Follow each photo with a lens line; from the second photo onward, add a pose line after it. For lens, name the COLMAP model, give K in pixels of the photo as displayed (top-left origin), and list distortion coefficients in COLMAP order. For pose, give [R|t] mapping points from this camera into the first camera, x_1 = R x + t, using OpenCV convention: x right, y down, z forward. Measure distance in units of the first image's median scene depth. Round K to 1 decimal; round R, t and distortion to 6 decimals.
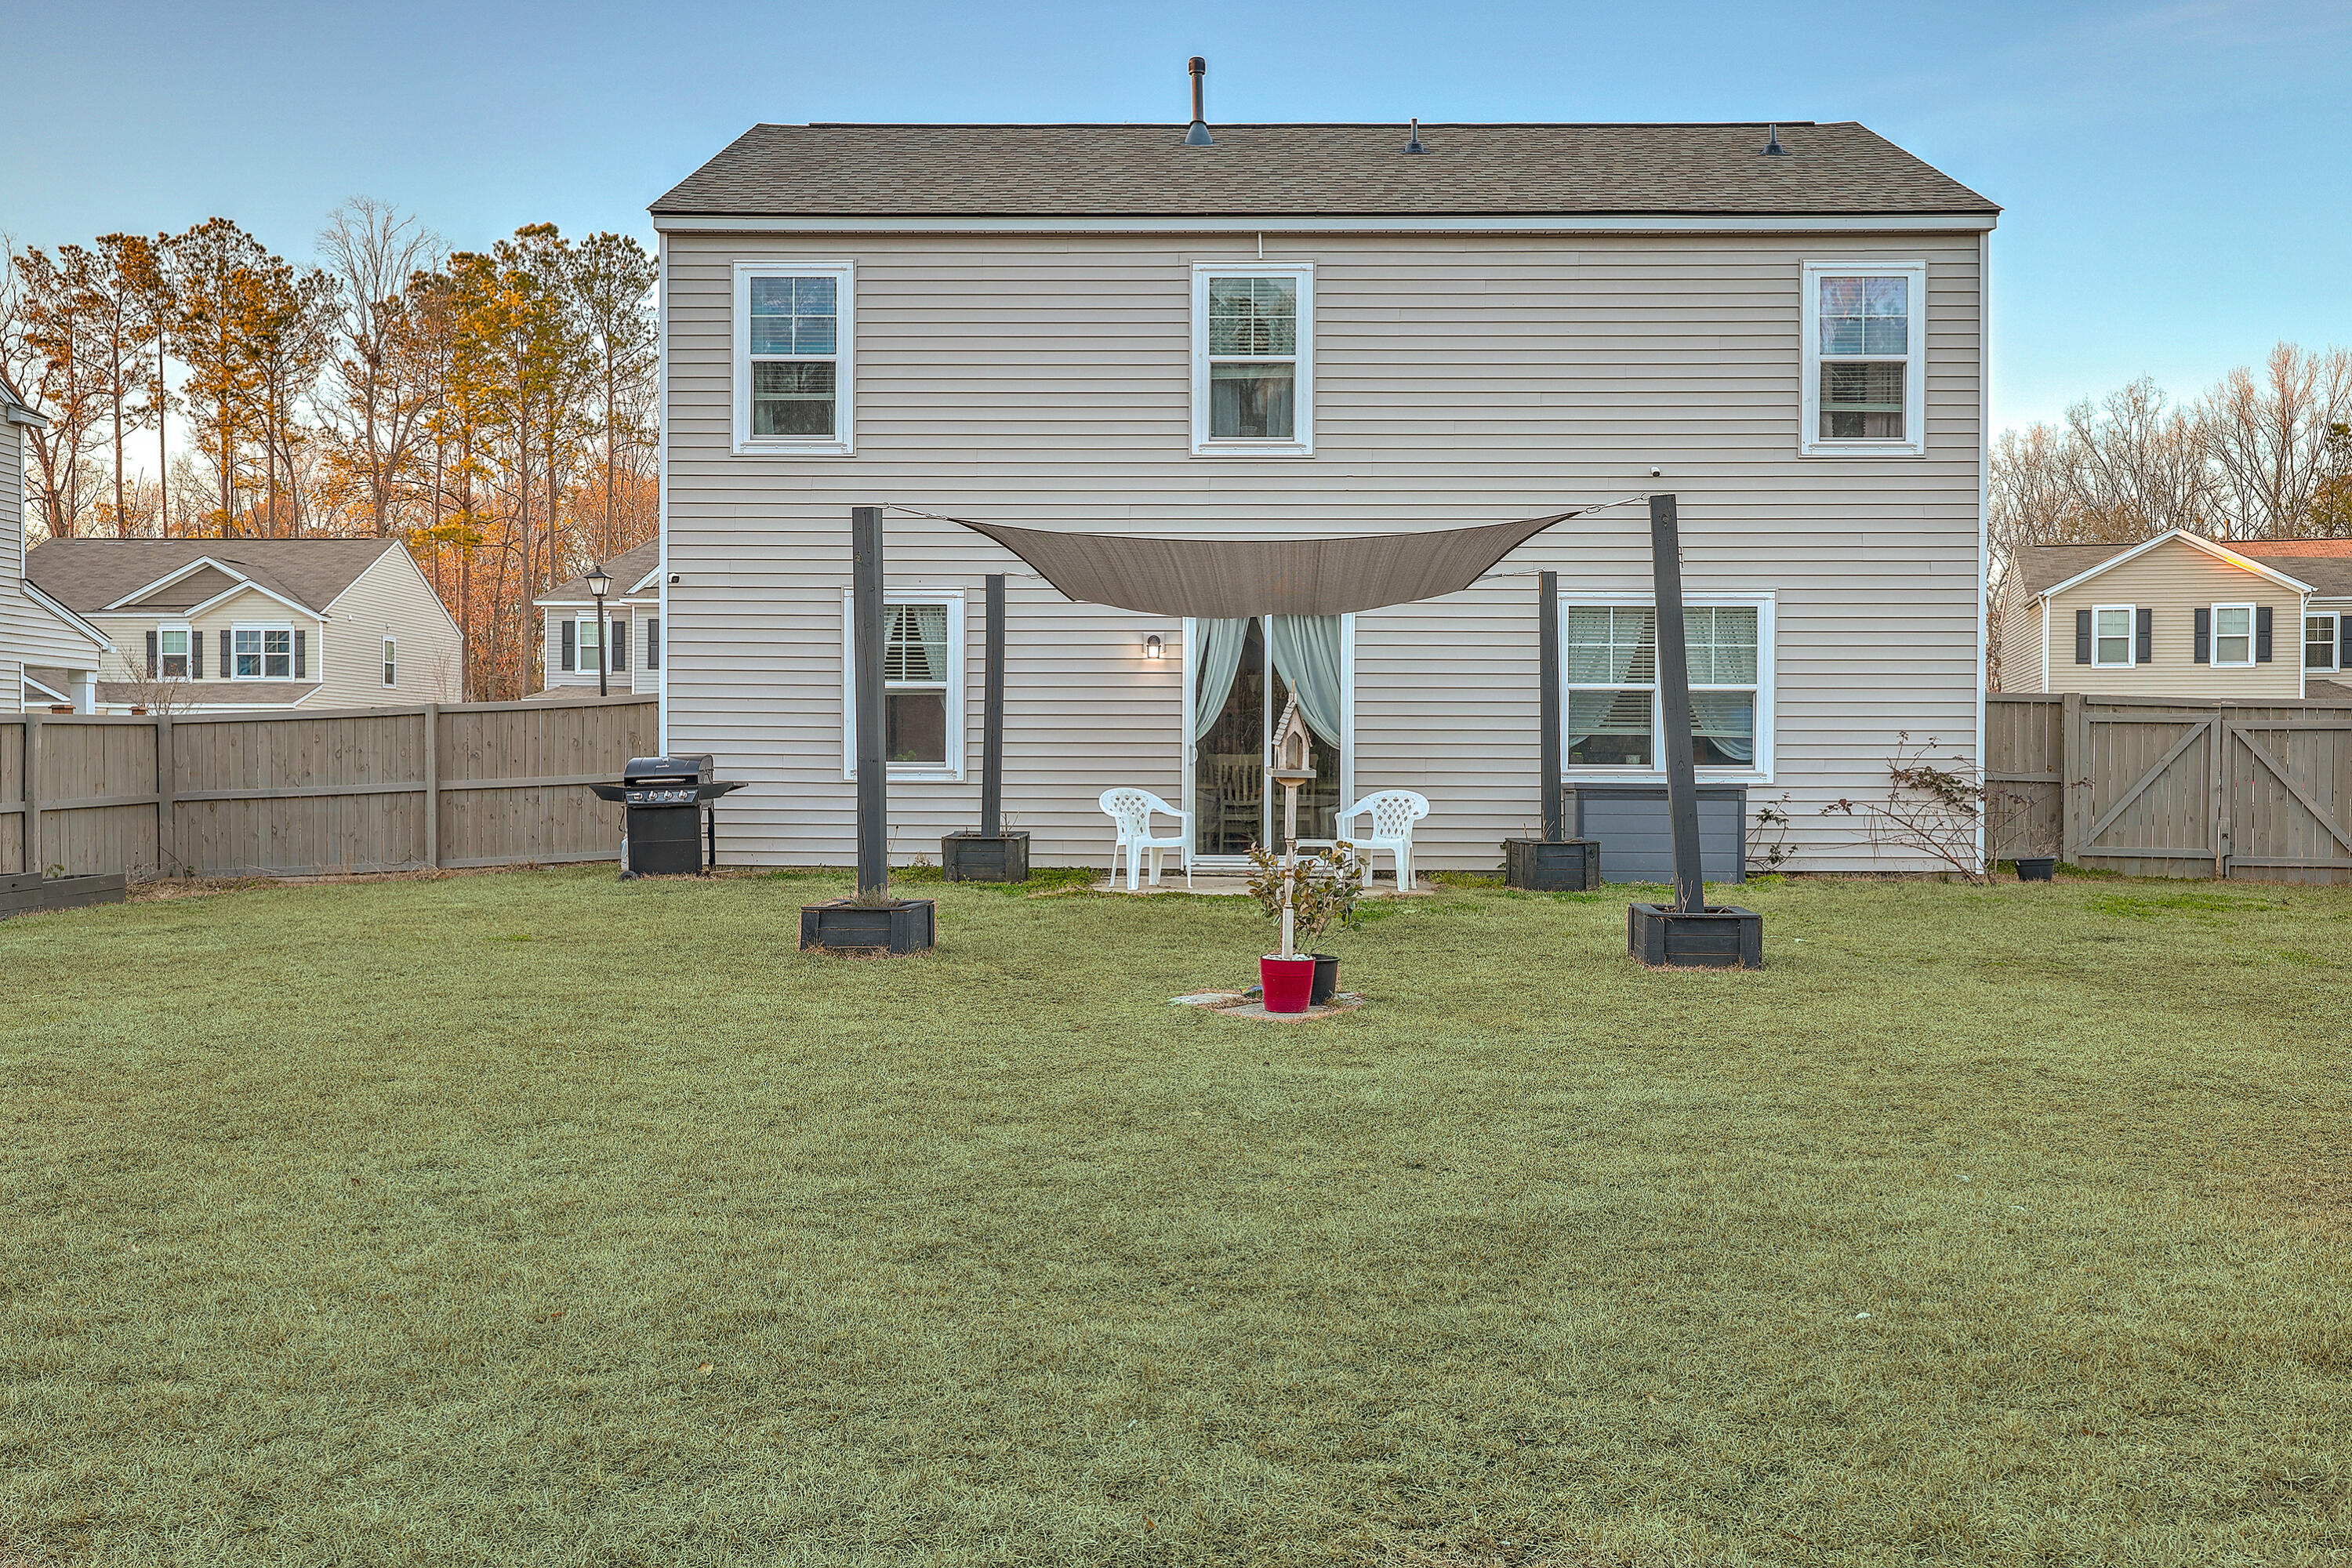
lens RADIAL K [[2035.0, 0, 1173.3], [0, 2035.0, 782.3], [0, 0, 1]] dist [-0.001502, -0.007215]
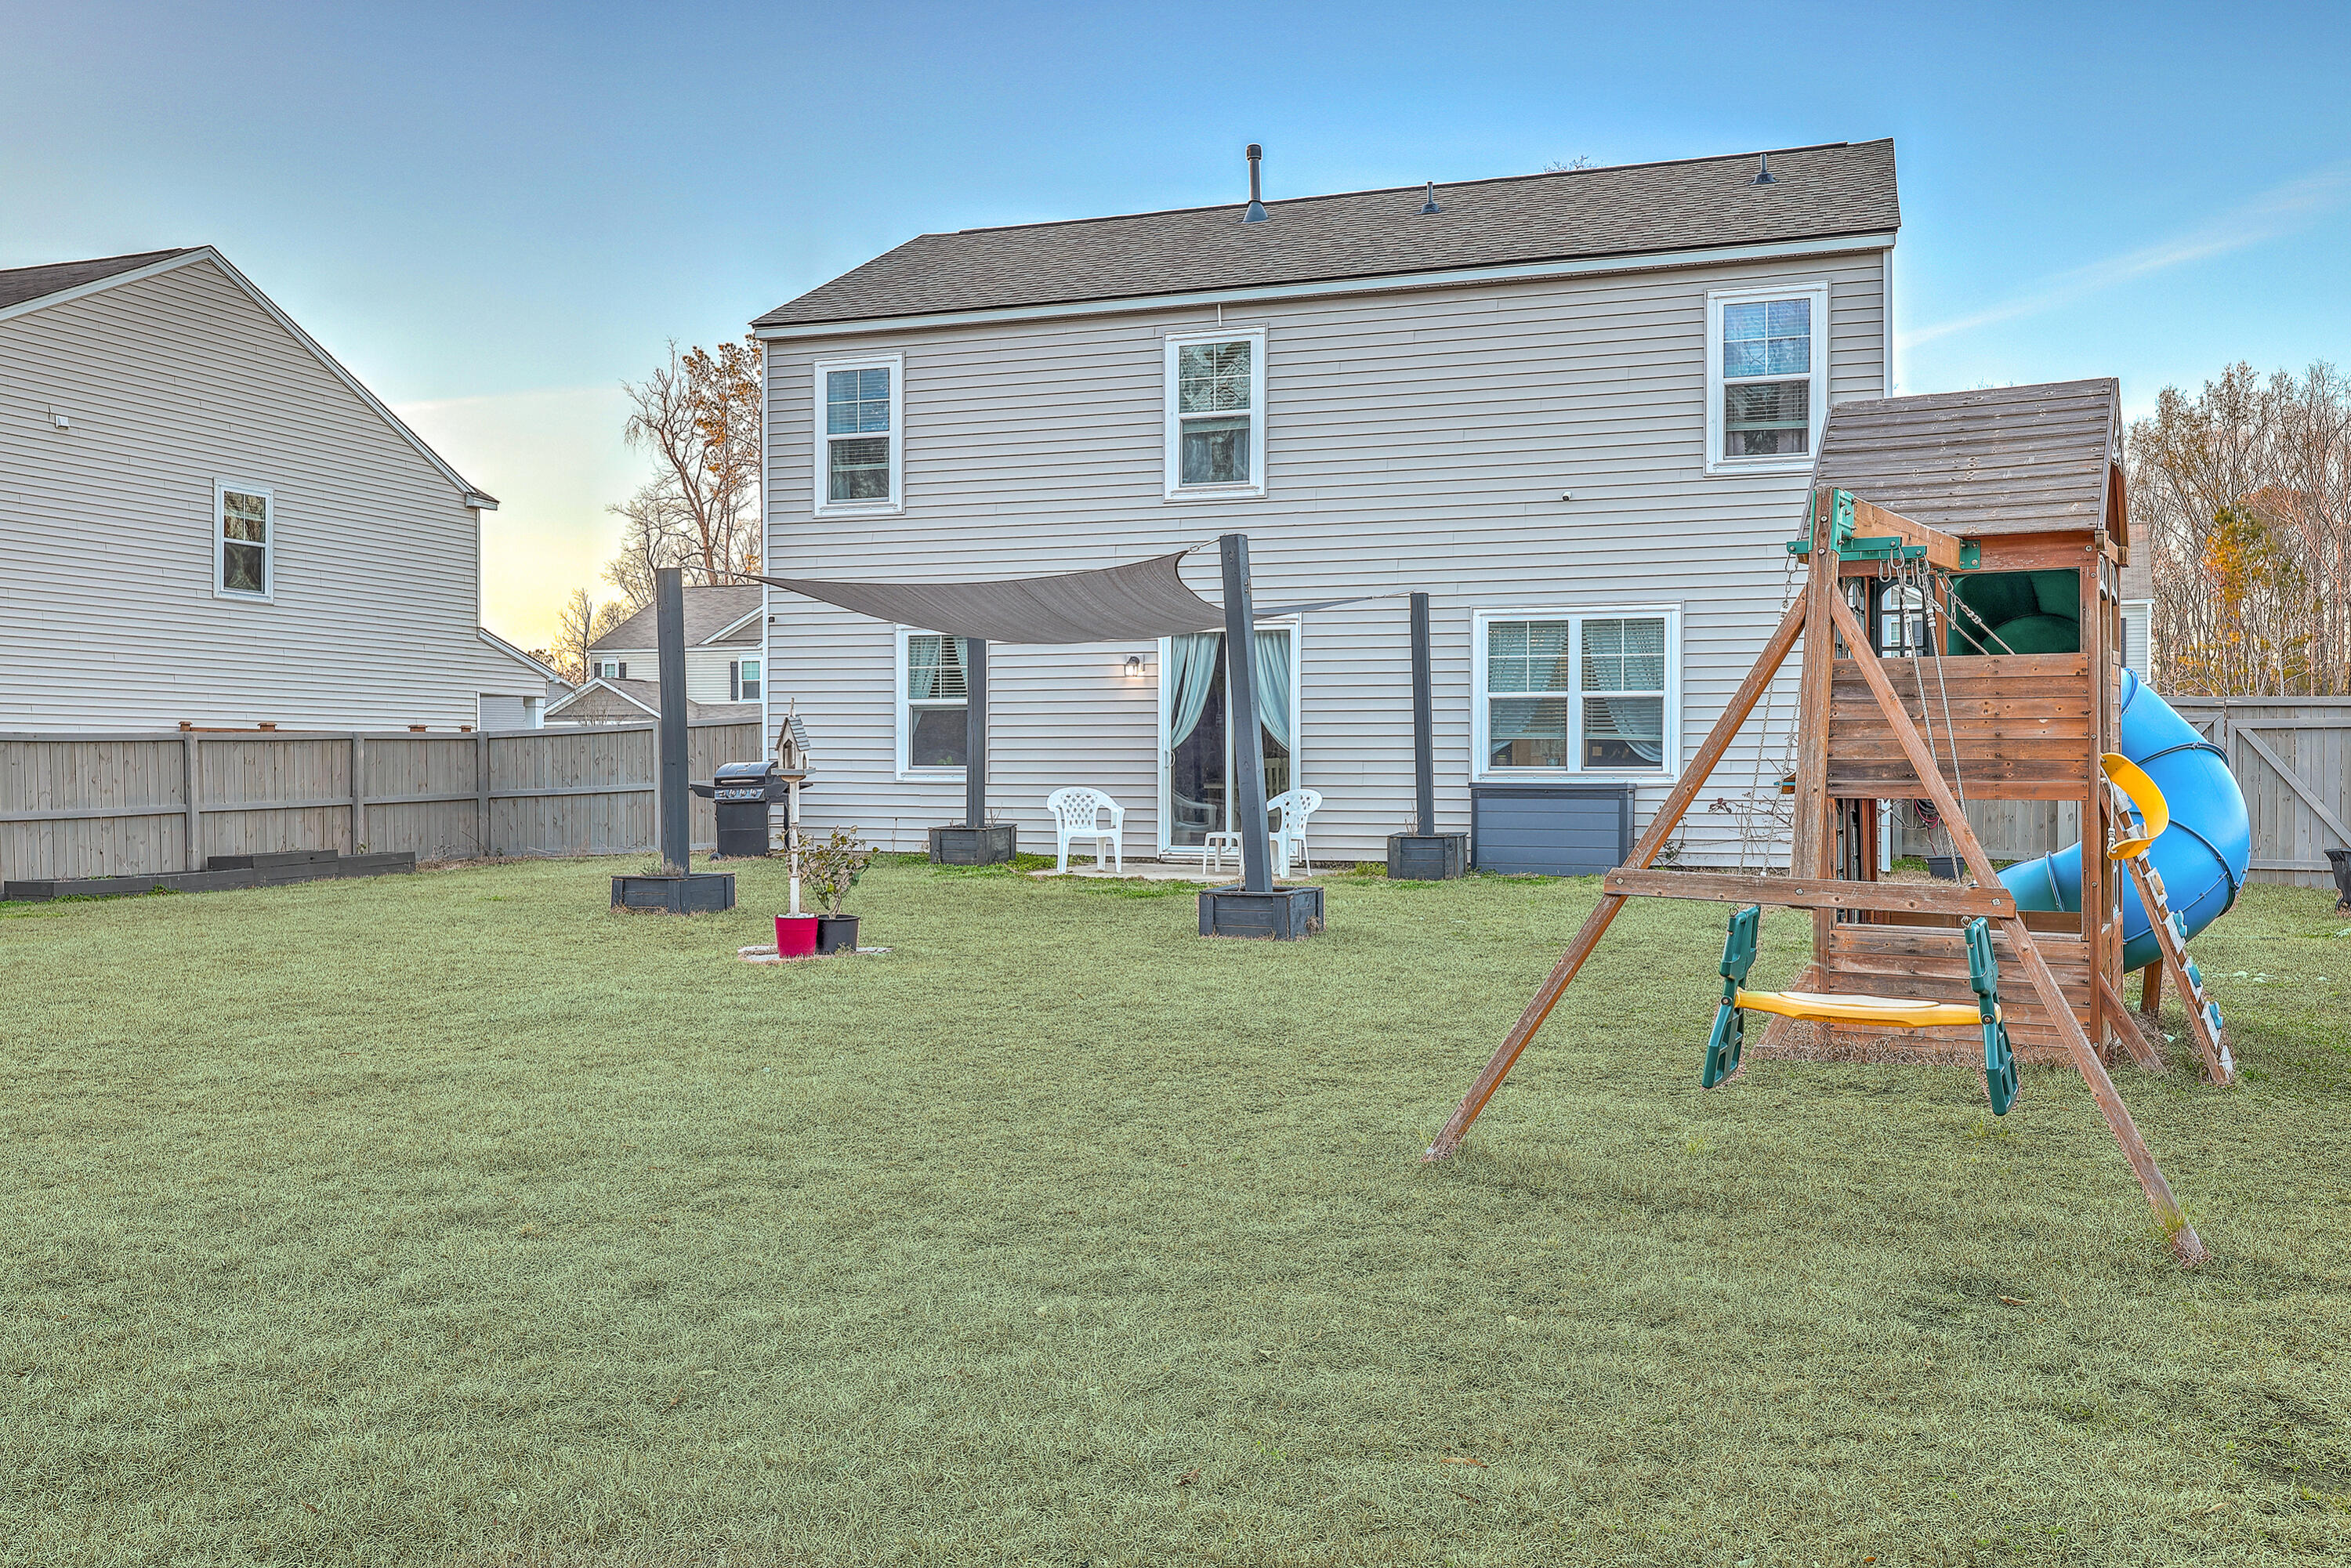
lens RADIAL K [[1934.0, 0, 1173.2], [0, 1934.0, 778.1], [0, 0, 1]] dist [-0.006448, 0.007864]
pose [[0.949379, -0.001006, -0.314131, 0.359707], [-0.000622, 0.999987, -0.005083, 0.003000], [0.314132, 0.005021, 0.949366, -0.042557]]
